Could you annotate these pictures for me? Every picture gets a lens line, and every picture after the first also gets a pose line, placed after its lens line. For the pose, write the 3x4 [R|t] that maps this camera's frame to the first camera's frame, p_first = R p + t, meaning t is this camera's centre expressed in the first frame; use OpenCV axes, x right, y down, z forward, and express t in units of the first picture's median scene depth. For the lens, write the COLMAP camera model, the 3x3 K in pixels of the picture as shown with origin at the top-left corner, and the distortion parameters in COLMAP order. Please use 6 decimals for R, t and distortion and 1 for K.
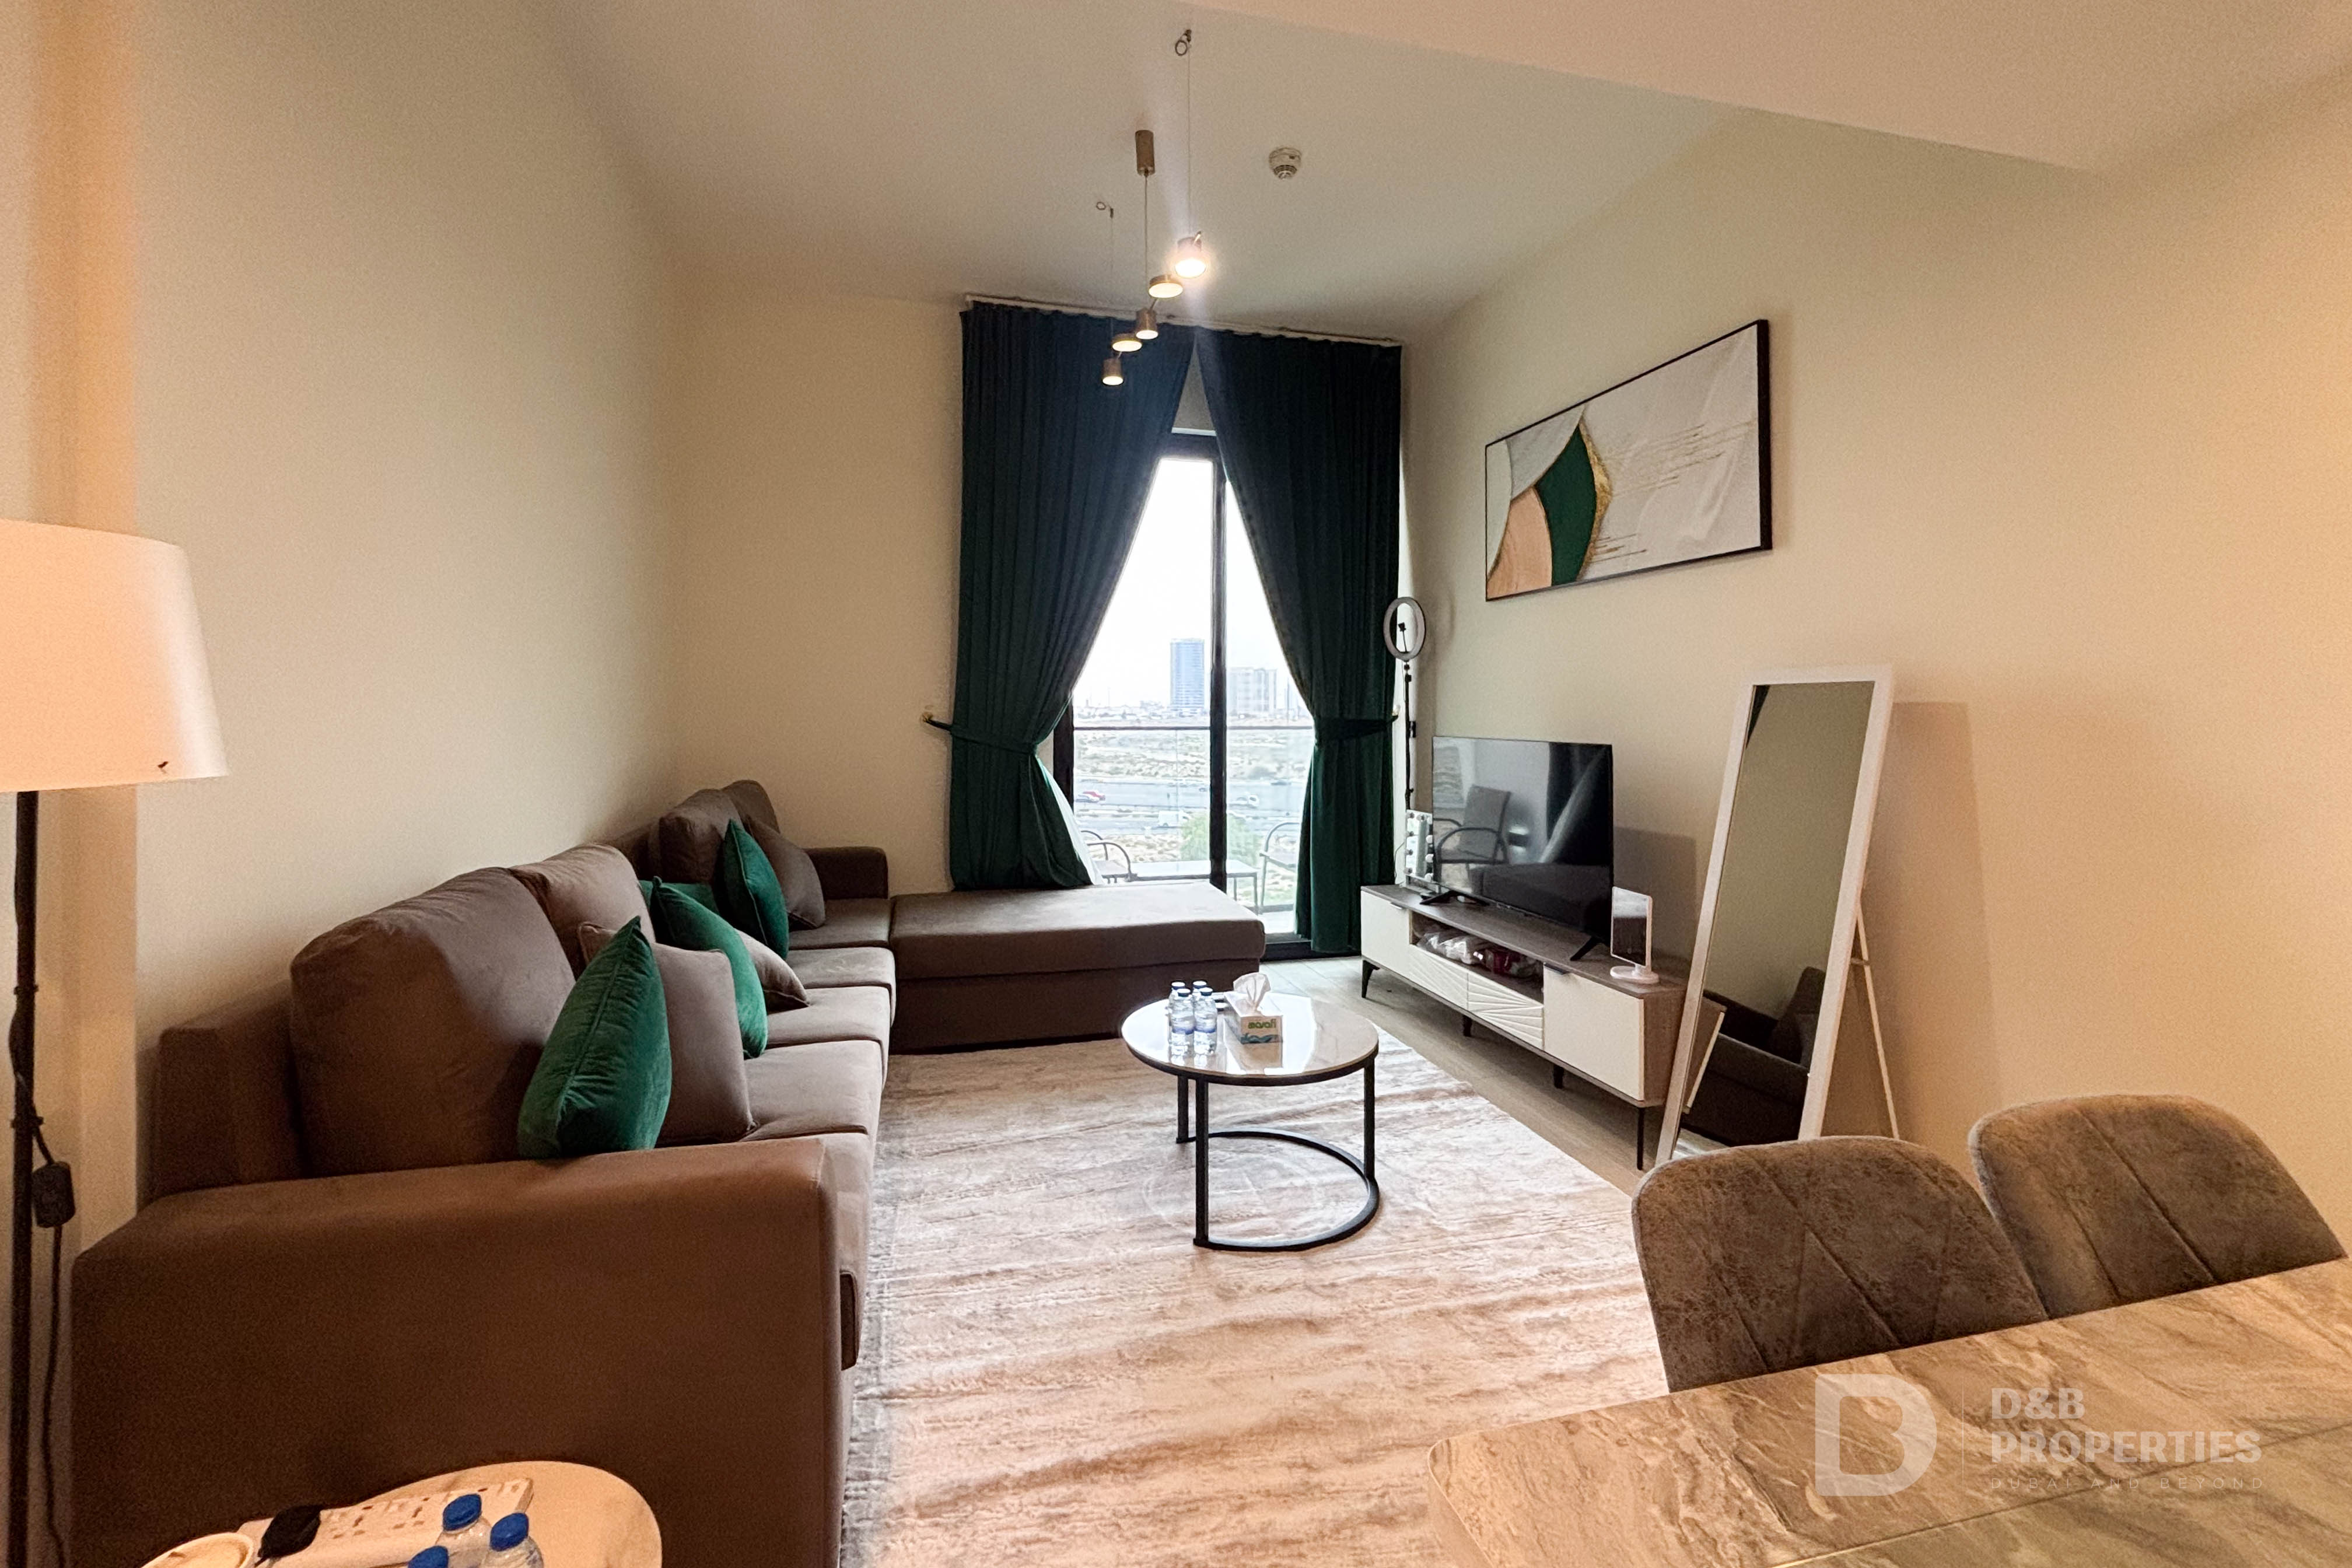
lens RADIAL K [[971.8, 0, 1169.0], [0, 971.8, 728.3], [0, 0, 1]] dist [-0.014582, -0.000326]
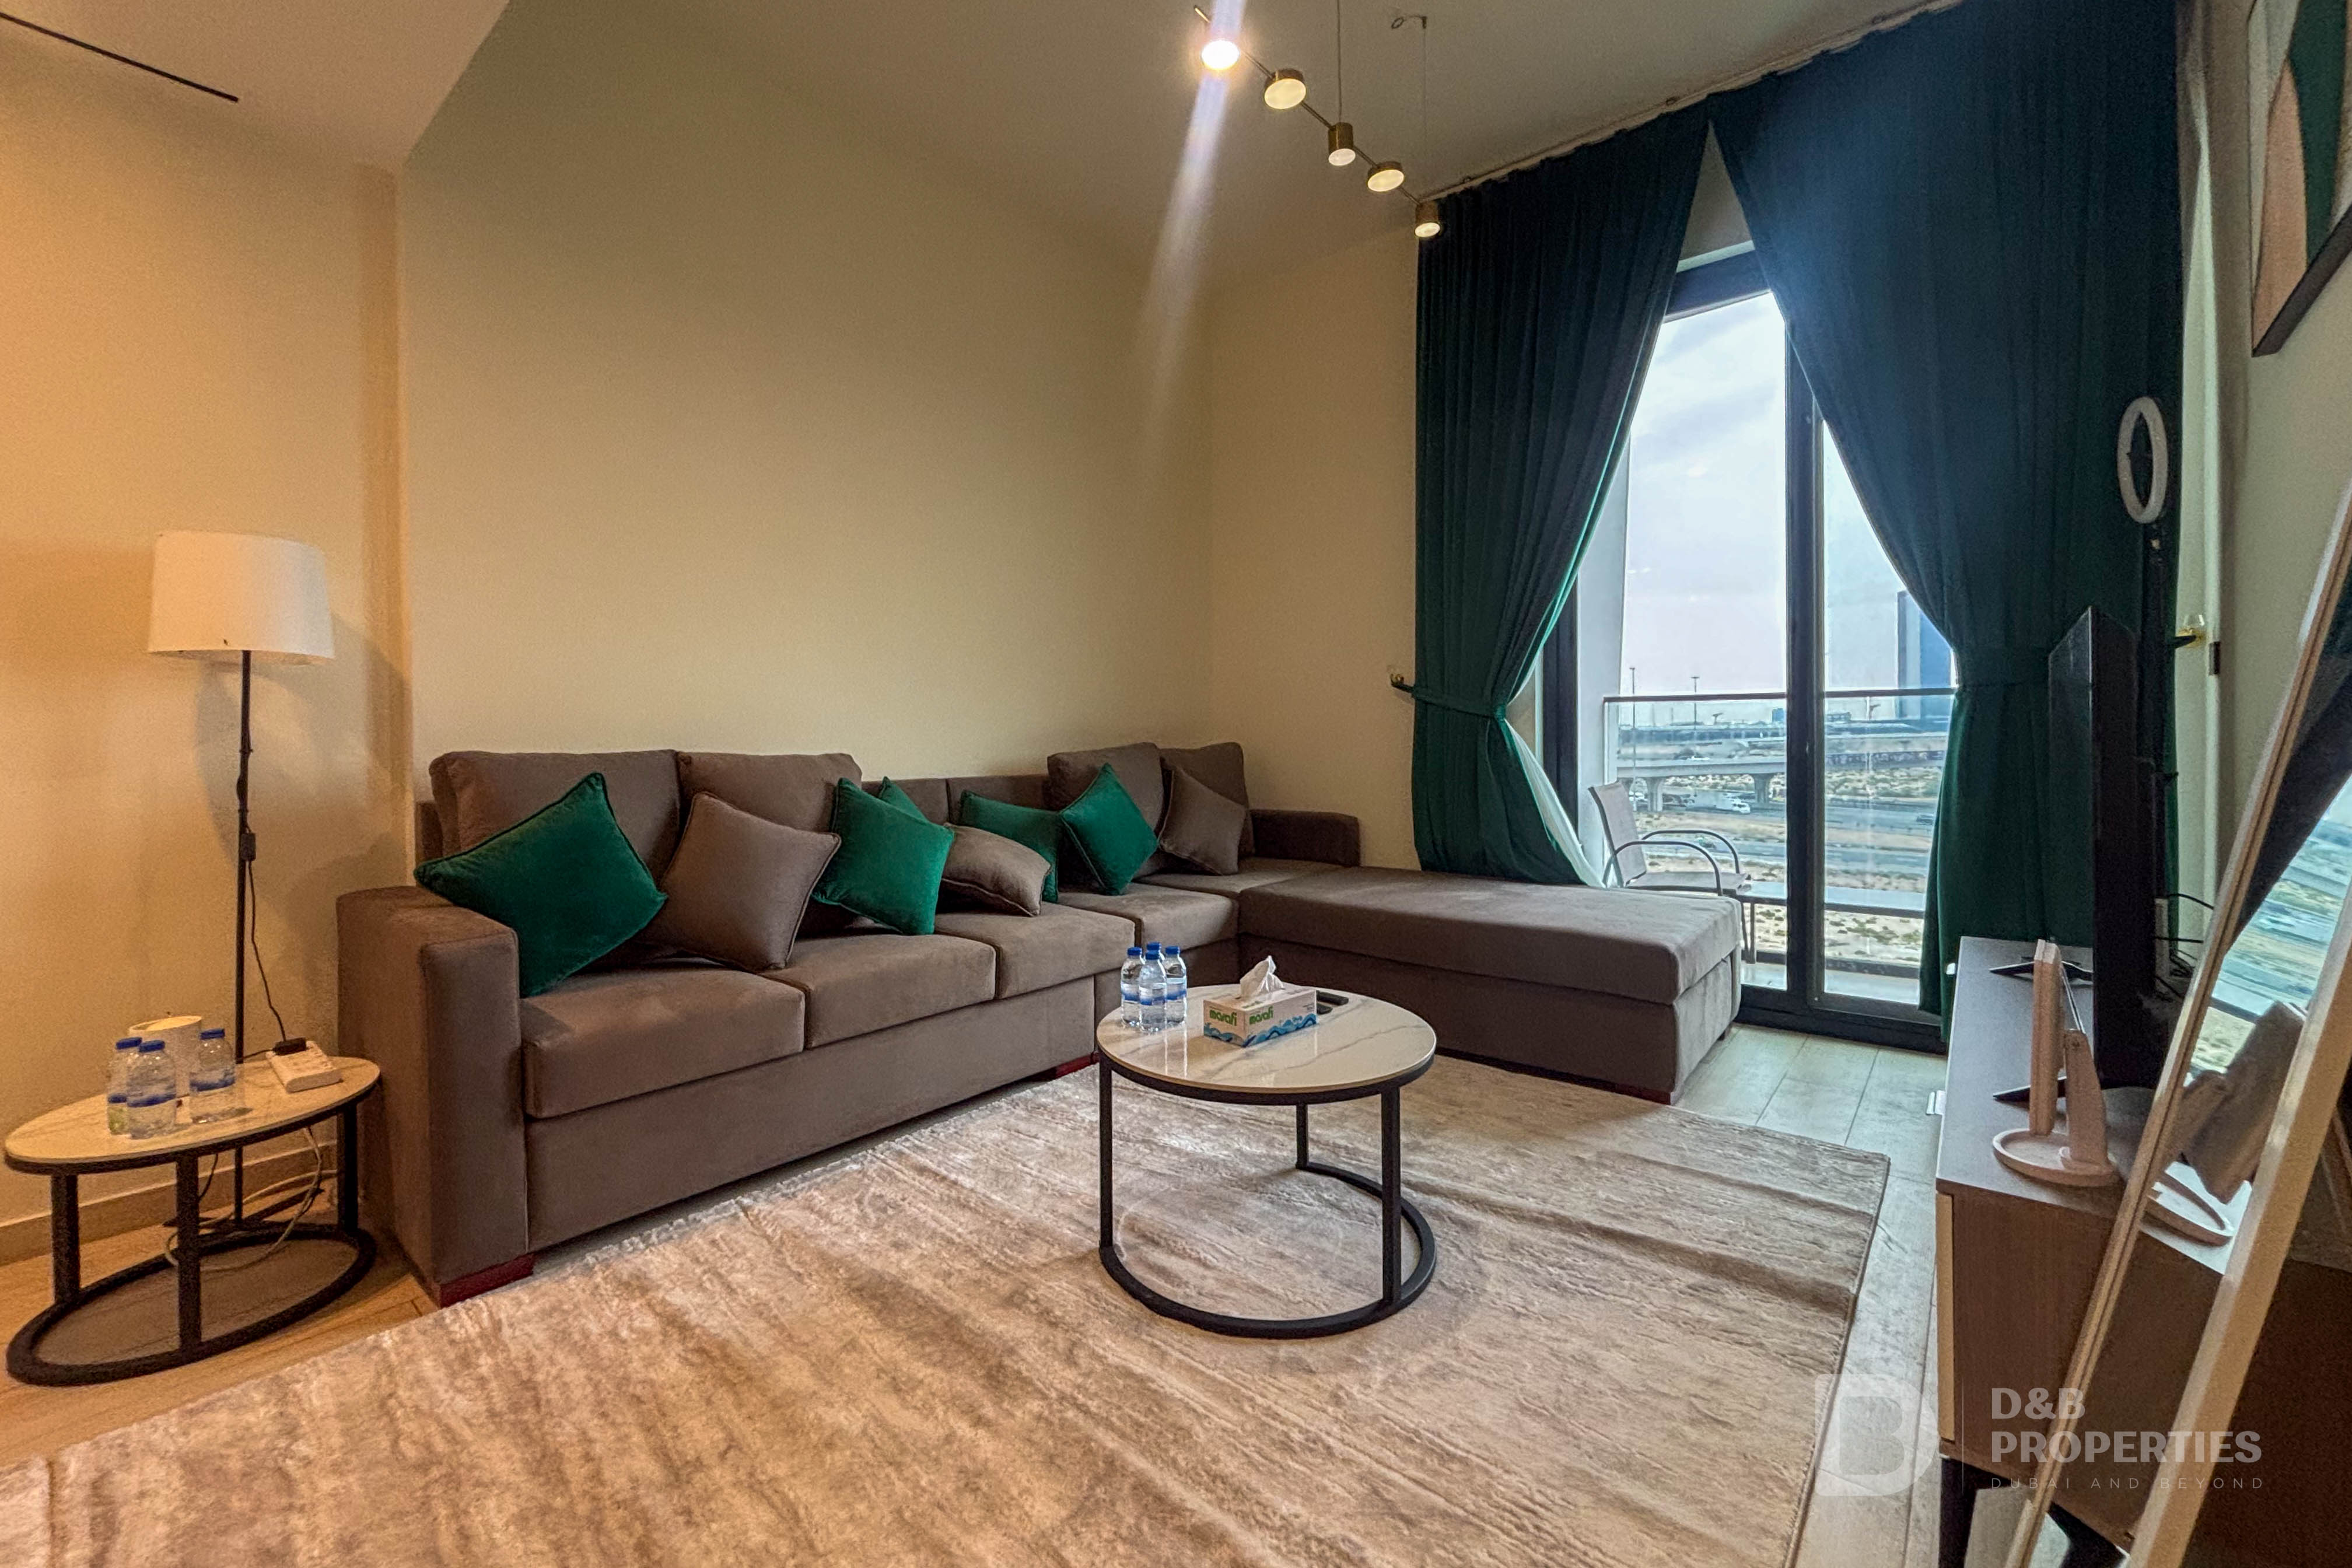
lens RADIAL K [[971.8, 0, 1169.0], [0, 971.8, 728.3], [0, 0, 1]] dist [-0.014582, -0.000326]
pose [[0.579120, -0.014459, -0.815114, 0.481155], [-0.005525, 0.999750, -0.021660, 0.073137], [0.815223, 0.017048, 0.578896, 0.372603]]
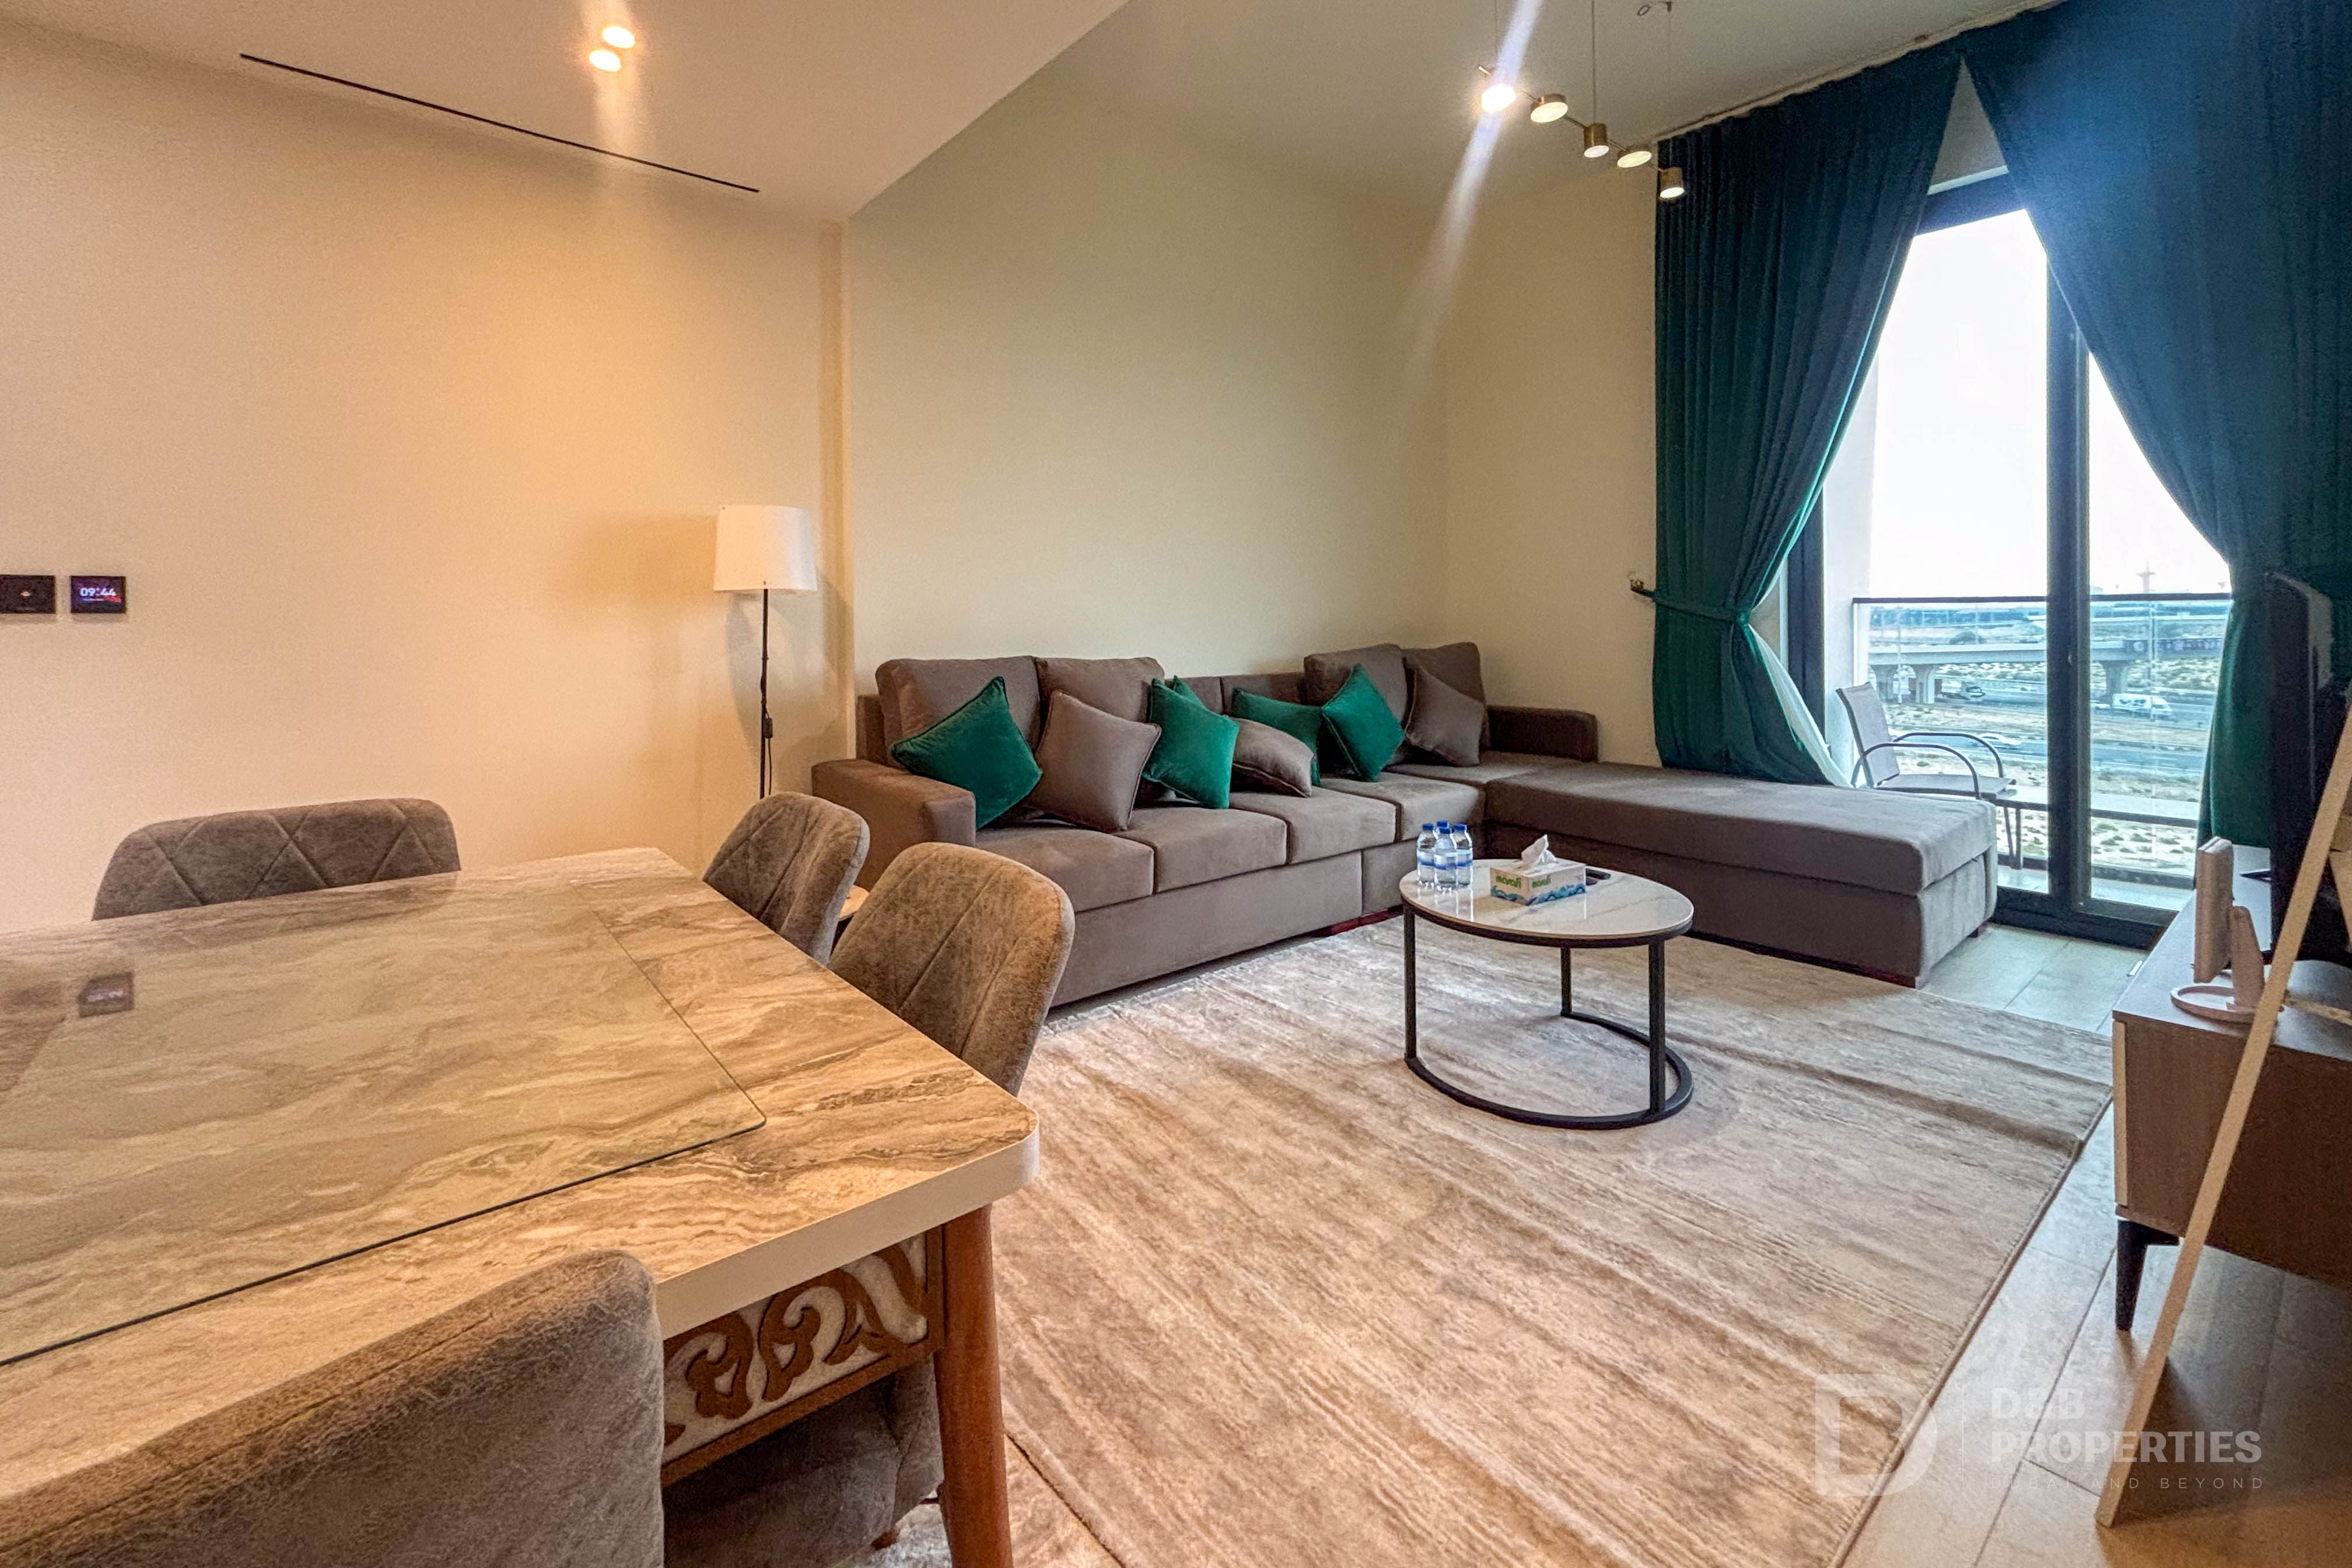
lens RADIAL K [[963.7, 0, 1174.8], [0, 963.7, 618.3], [0, 0, 1]] dist [-0.017141, 0.000293]
pose [[0.406994, -0.012038, -0.913352, 0.572375], [-0.007524, 0.999835, -0.016531, 0.052165], [0.913400, 0.013600, 0.406836, 0.228594]]
